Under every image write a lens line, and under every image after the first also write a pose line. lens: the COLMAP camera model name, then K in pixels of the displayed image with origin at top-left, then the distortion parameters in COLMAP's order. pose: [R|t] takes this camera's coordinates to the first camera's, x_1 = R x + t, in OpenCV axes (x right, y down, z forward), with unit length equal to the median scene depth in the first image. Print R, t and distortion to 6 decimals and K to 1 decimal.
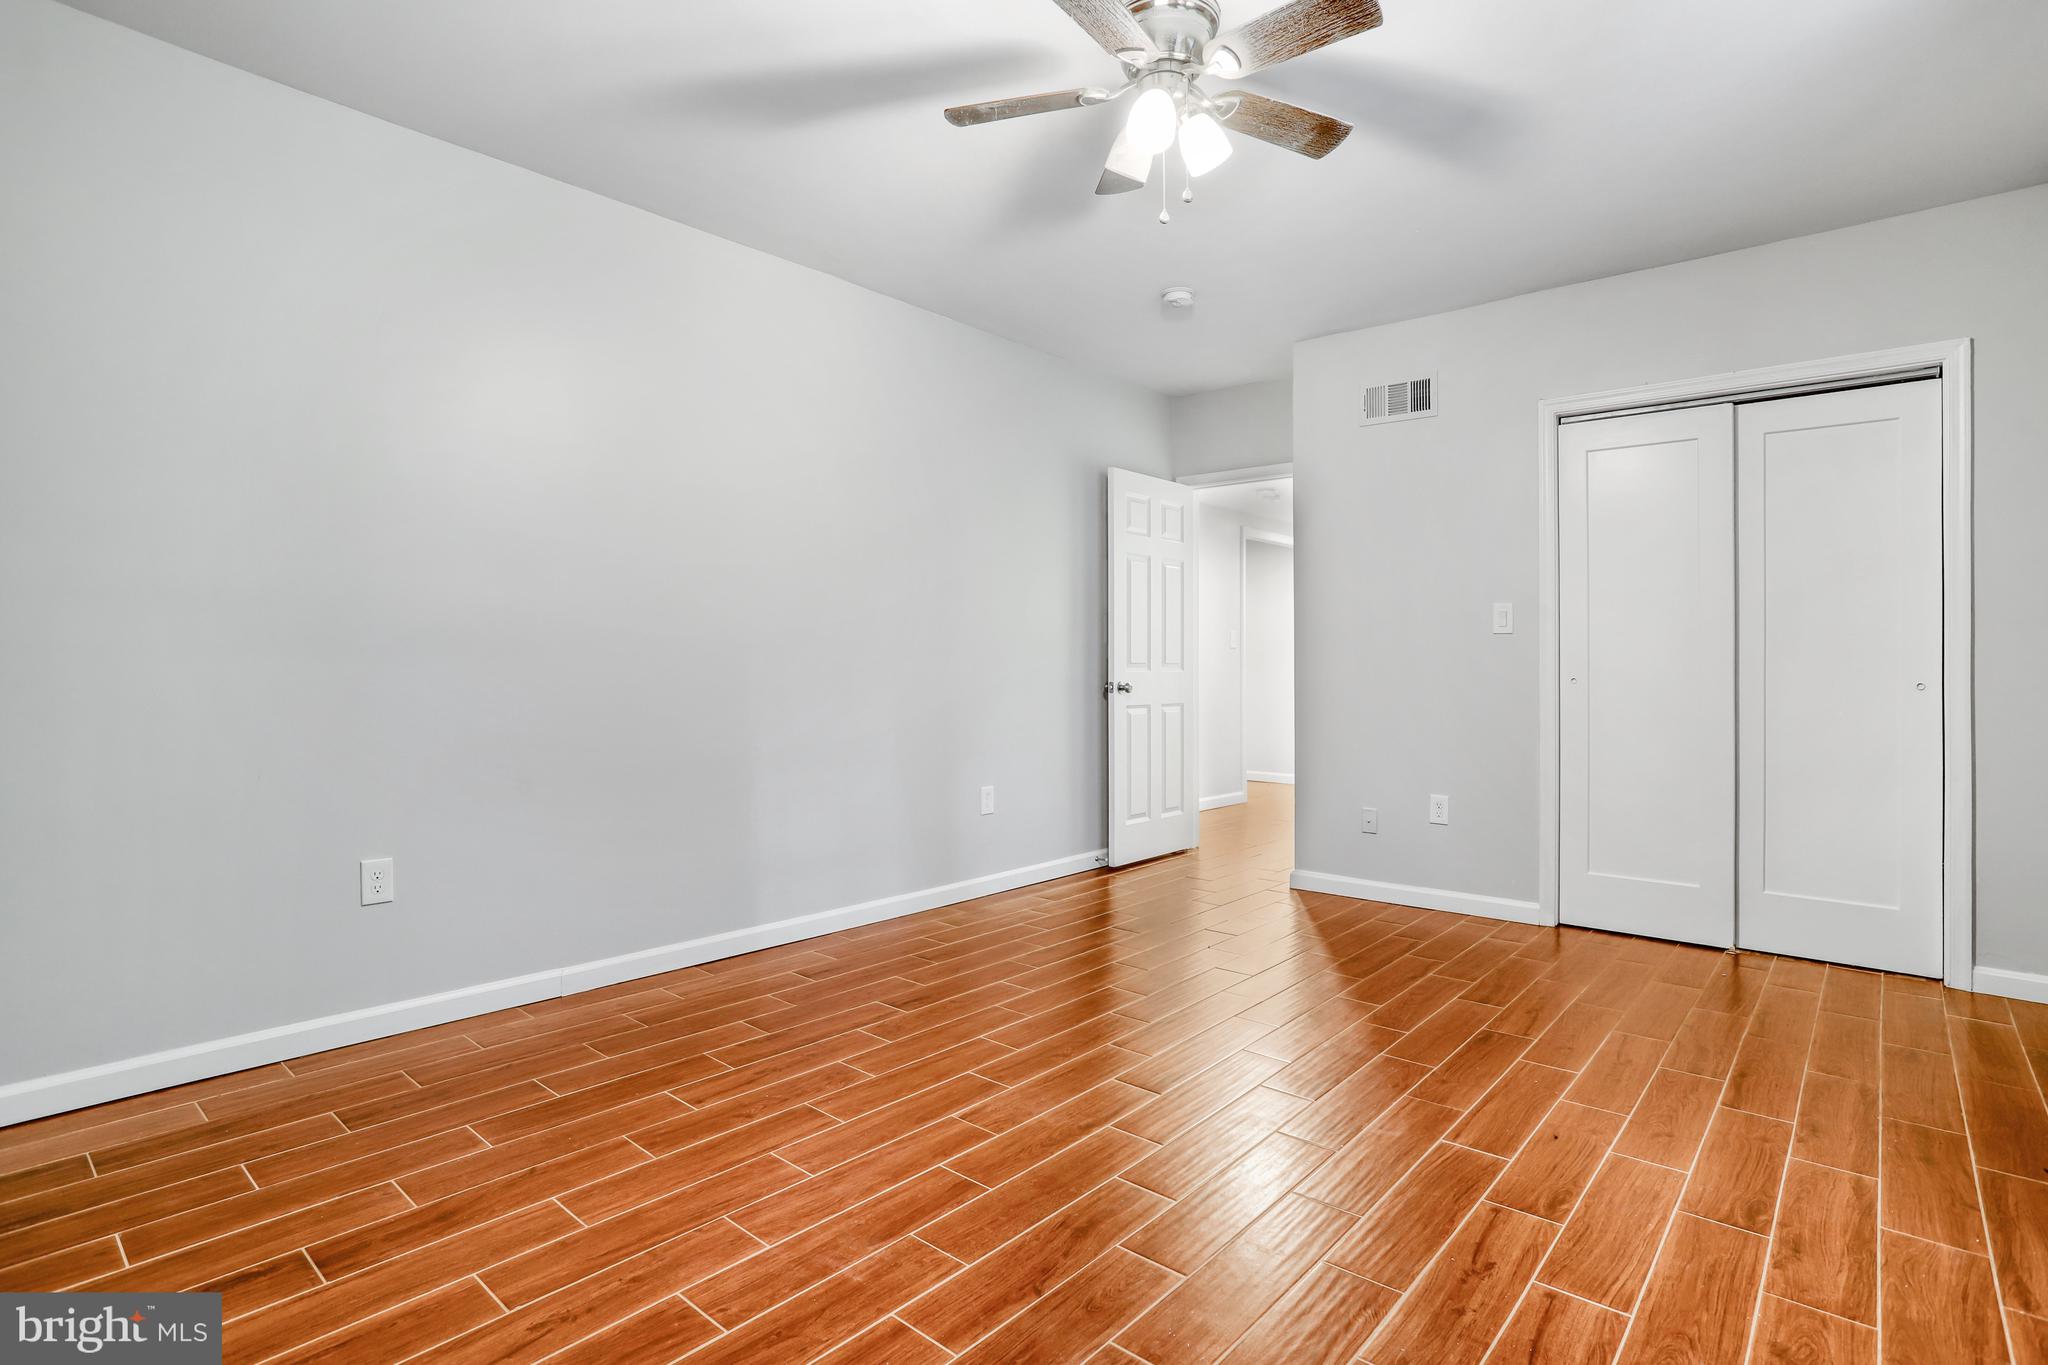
lens RADIAL K [[1015.6, 0, 1024.1], [0, 1015.6, 679.0], [0, 0, 1]] dist [-0.061291, 0.026170]
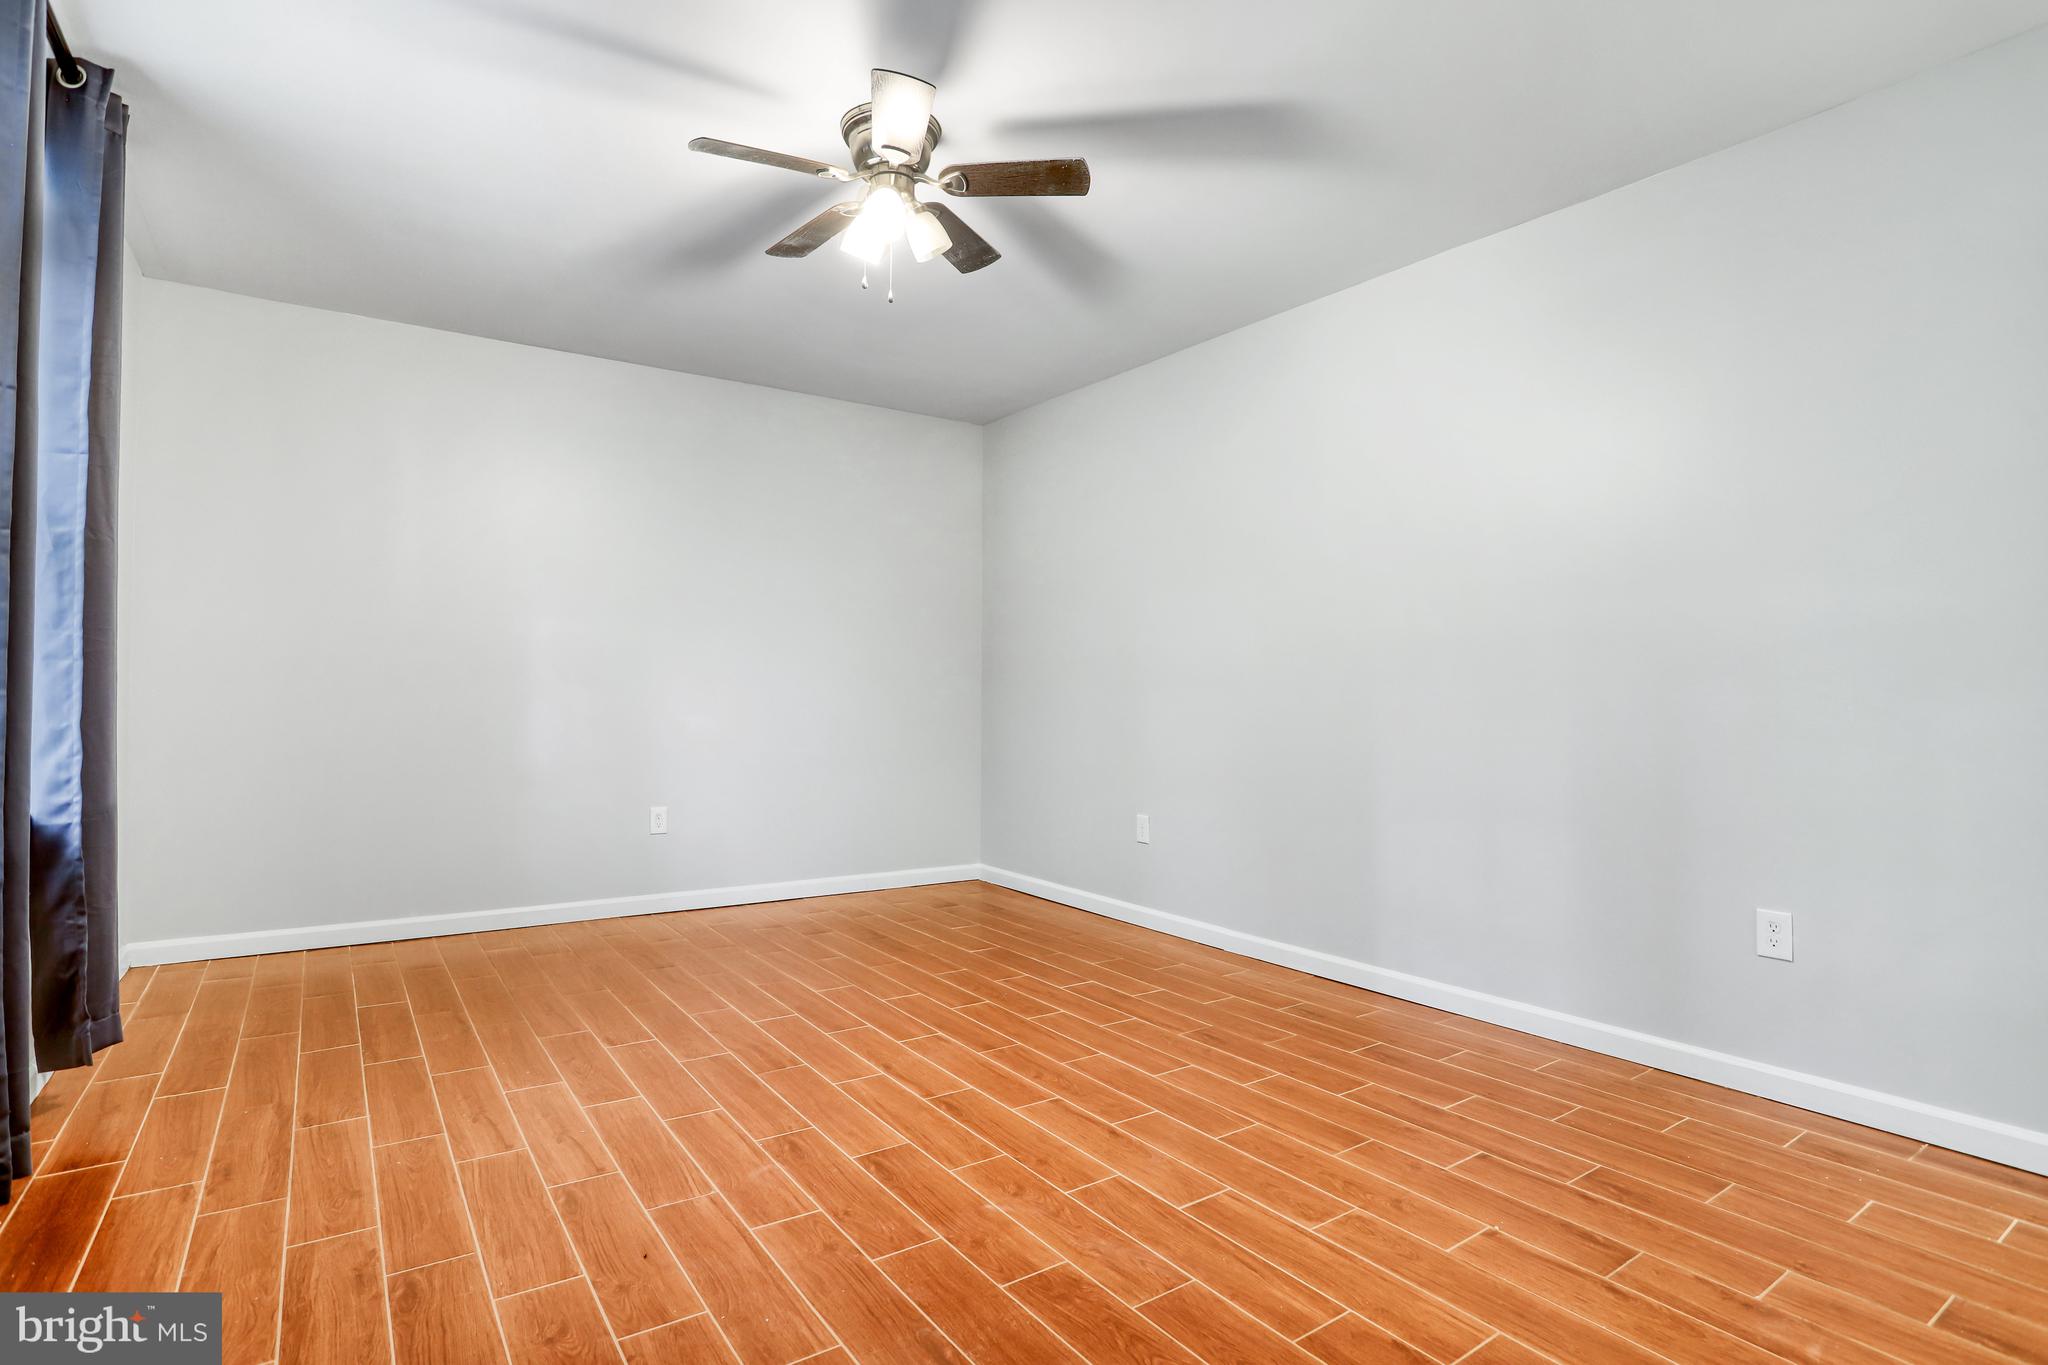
lens RADIAL K [[1044.2, 0, 1022.1], [0, 1044.2, 675.8], [0, 0, 1]] dist [-0.065769, 0.025522]
pose [[-0.252891, -0.028048, -0.967088, 1.302910], [-0.019167, 0.999529, -0.023976, -0.004140], [0.967305, 0.012473, -0.253309, 1.528004]]
